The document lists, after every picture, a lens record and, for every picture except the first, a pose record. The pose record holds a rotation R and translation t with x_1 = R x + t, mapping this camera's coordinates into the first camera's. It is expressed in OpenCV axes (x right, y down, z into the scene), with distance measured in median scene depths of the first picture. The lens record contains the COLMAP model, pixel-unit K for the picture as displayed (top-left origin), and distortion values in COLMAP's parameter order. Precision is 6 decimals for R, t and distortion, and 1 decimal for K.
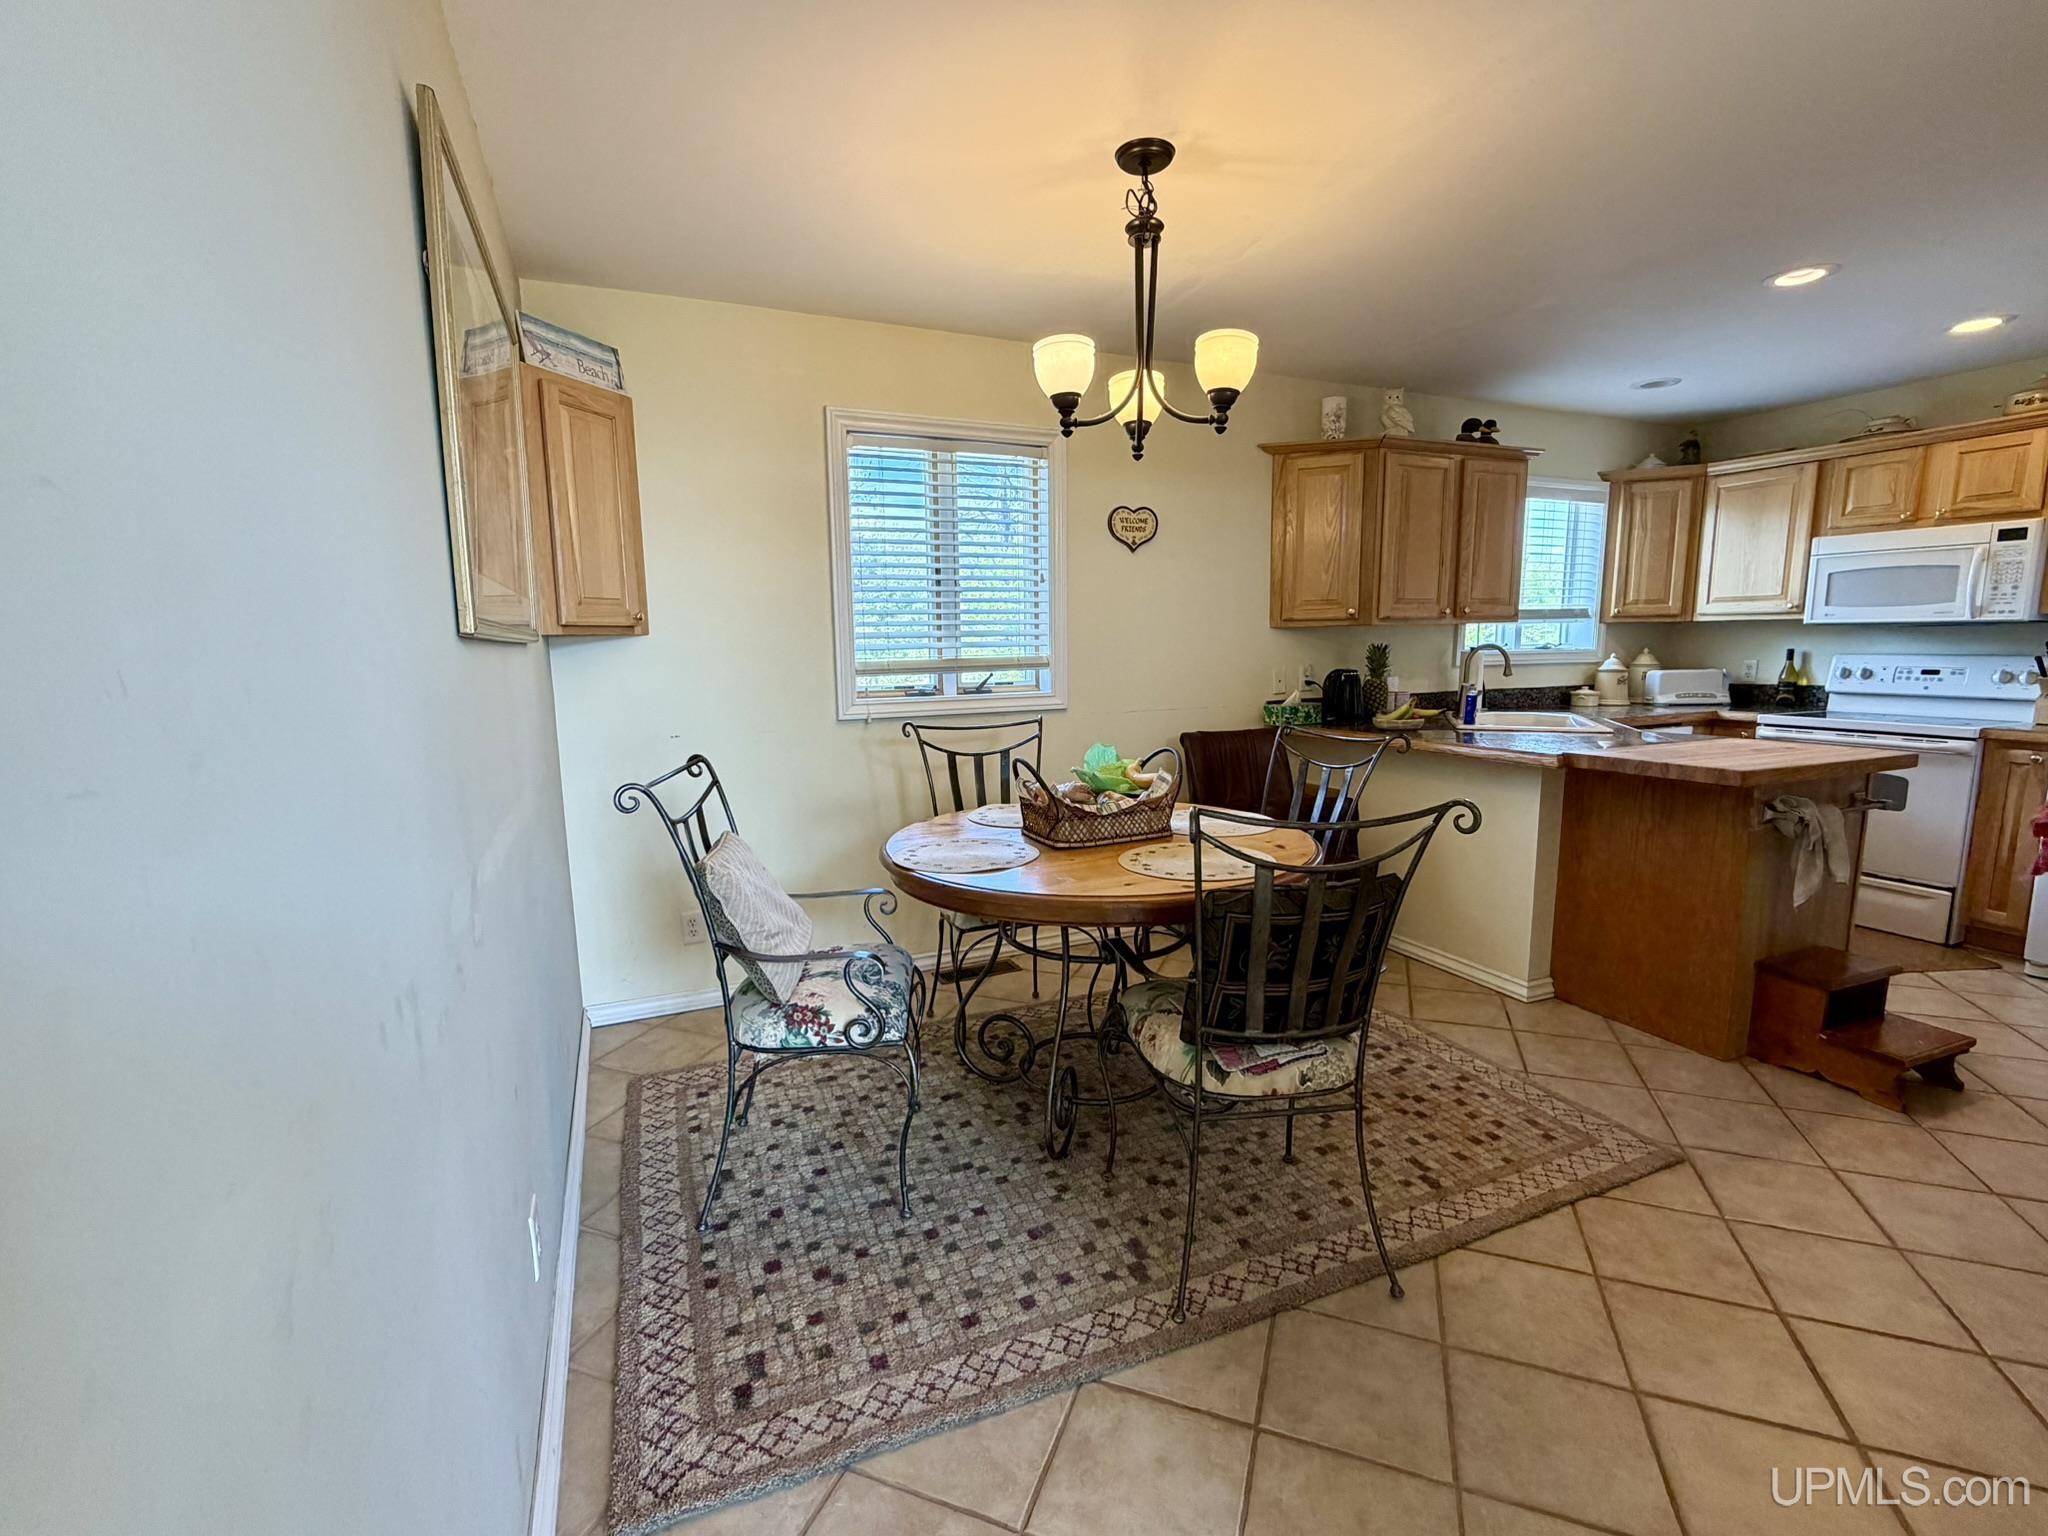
lens RADIAL K [[877.7, 0, 1031.4], [0, 877.7, 767.0], [0, 0, 1]] dist [-0.000375, -0.000698]
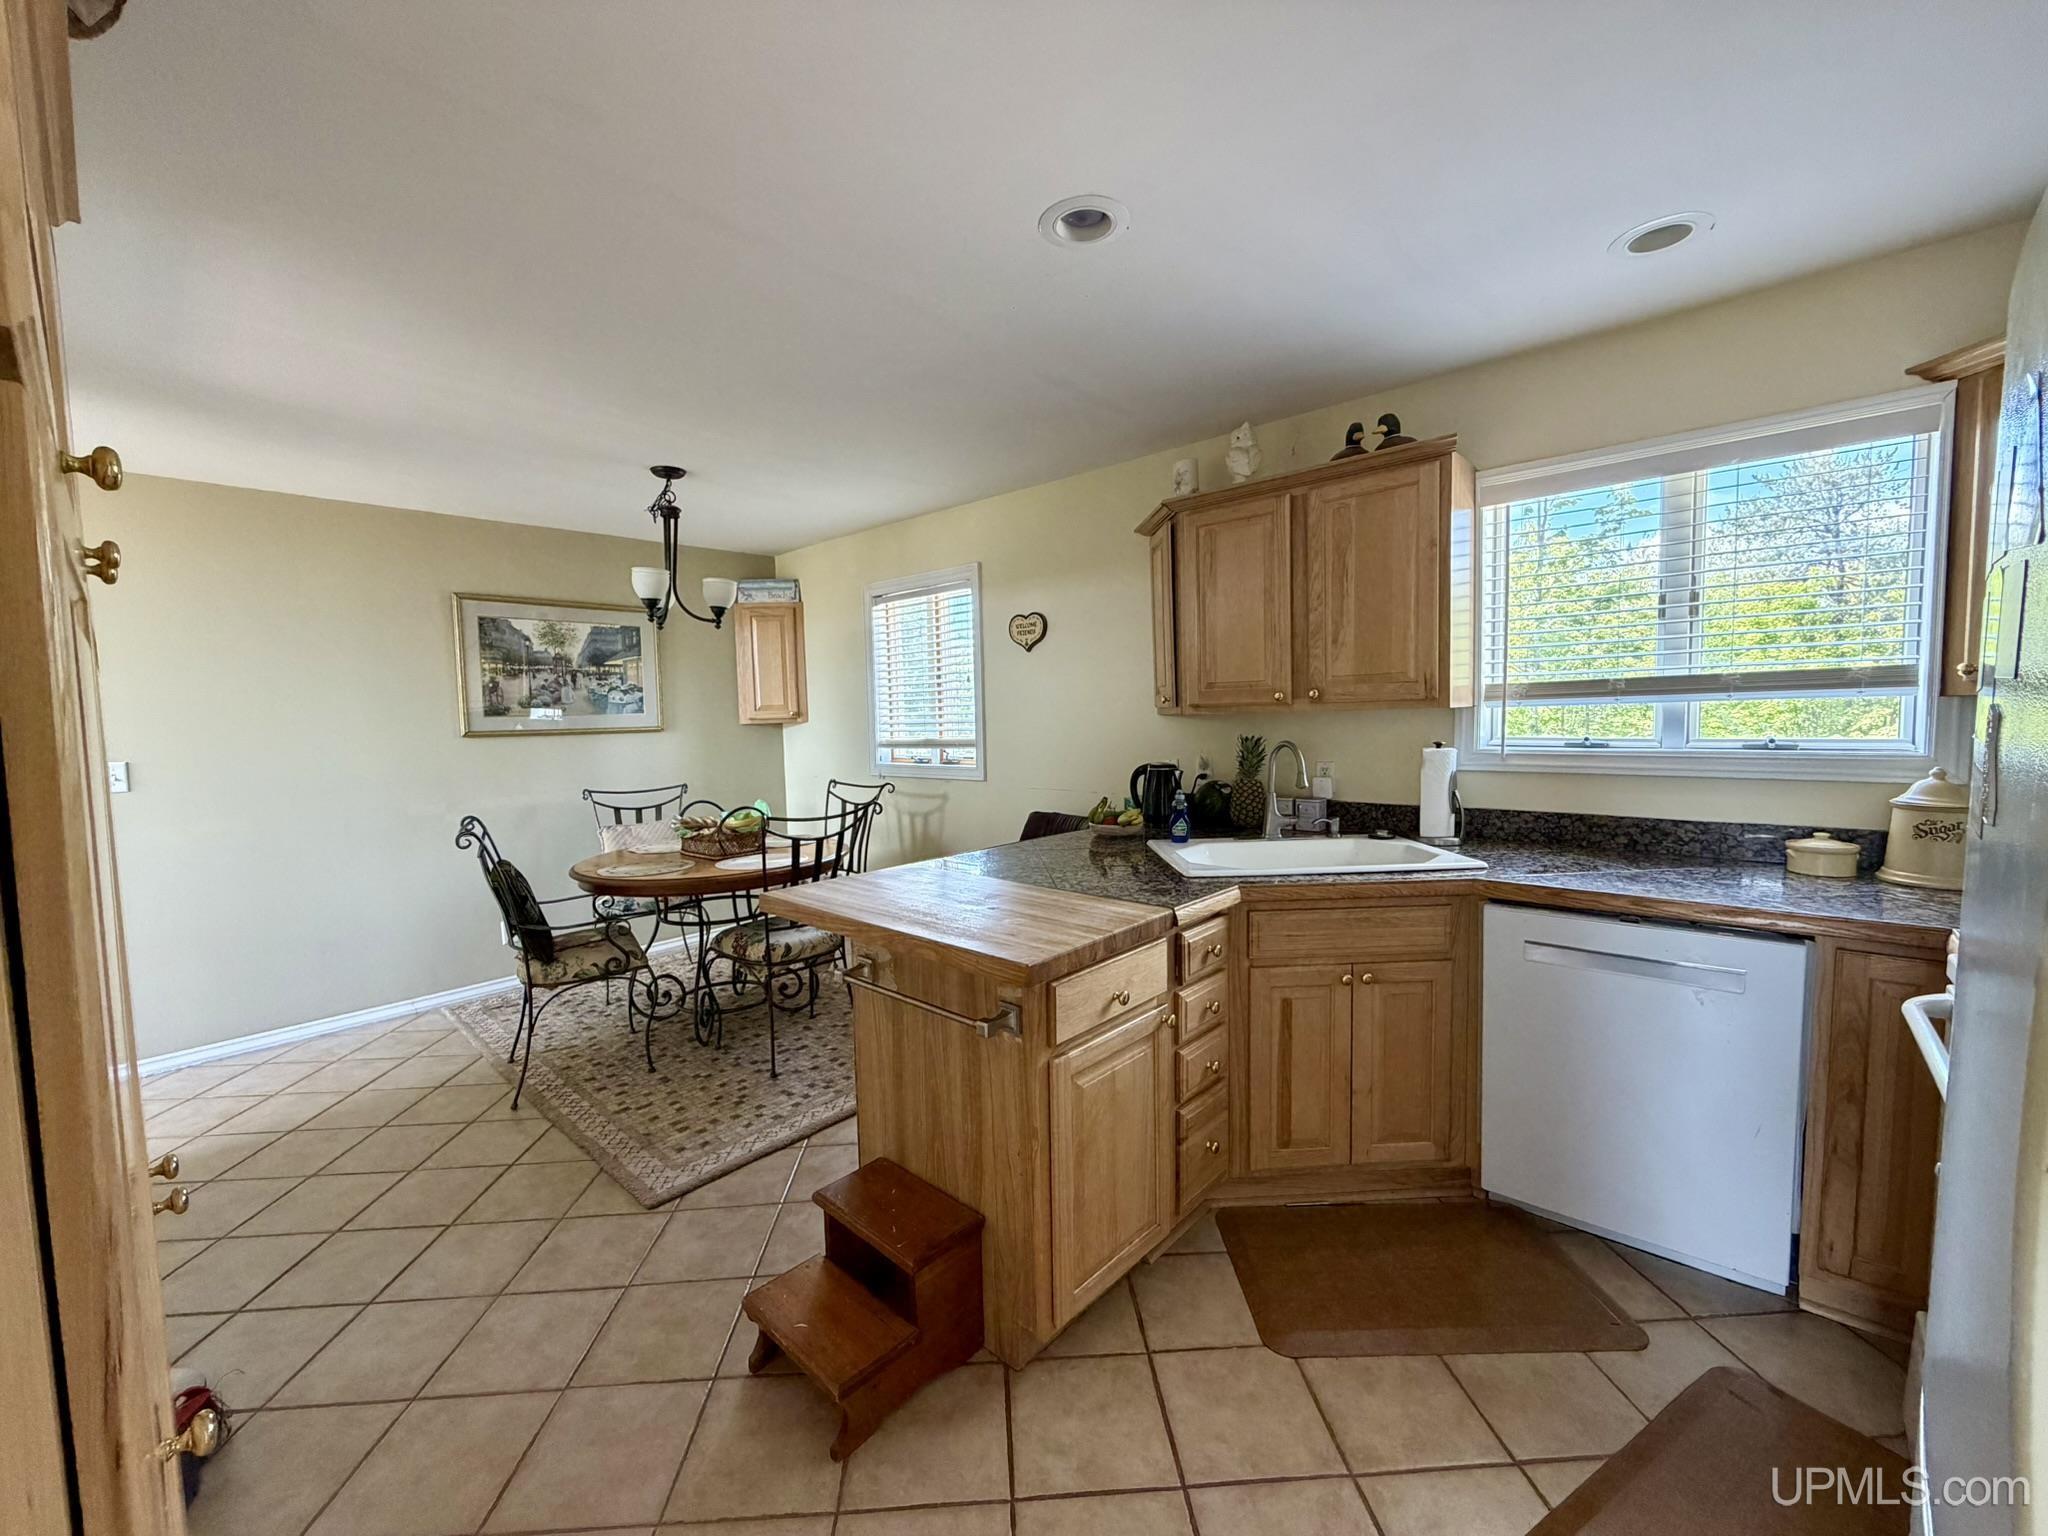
lens RADIAL K [[814.8, 0, 1020.0], [0, 814.8, 769.9], [0, 0, 1]] dist [-0.001506, 0.000279]
pose [[0.419578, 0.069914, -0.905023, 0.965497], [-0.108138, 0.993779, 0.026637, -0.103408], [0.901255, 0.086691, 0.424528, 0.482634]]
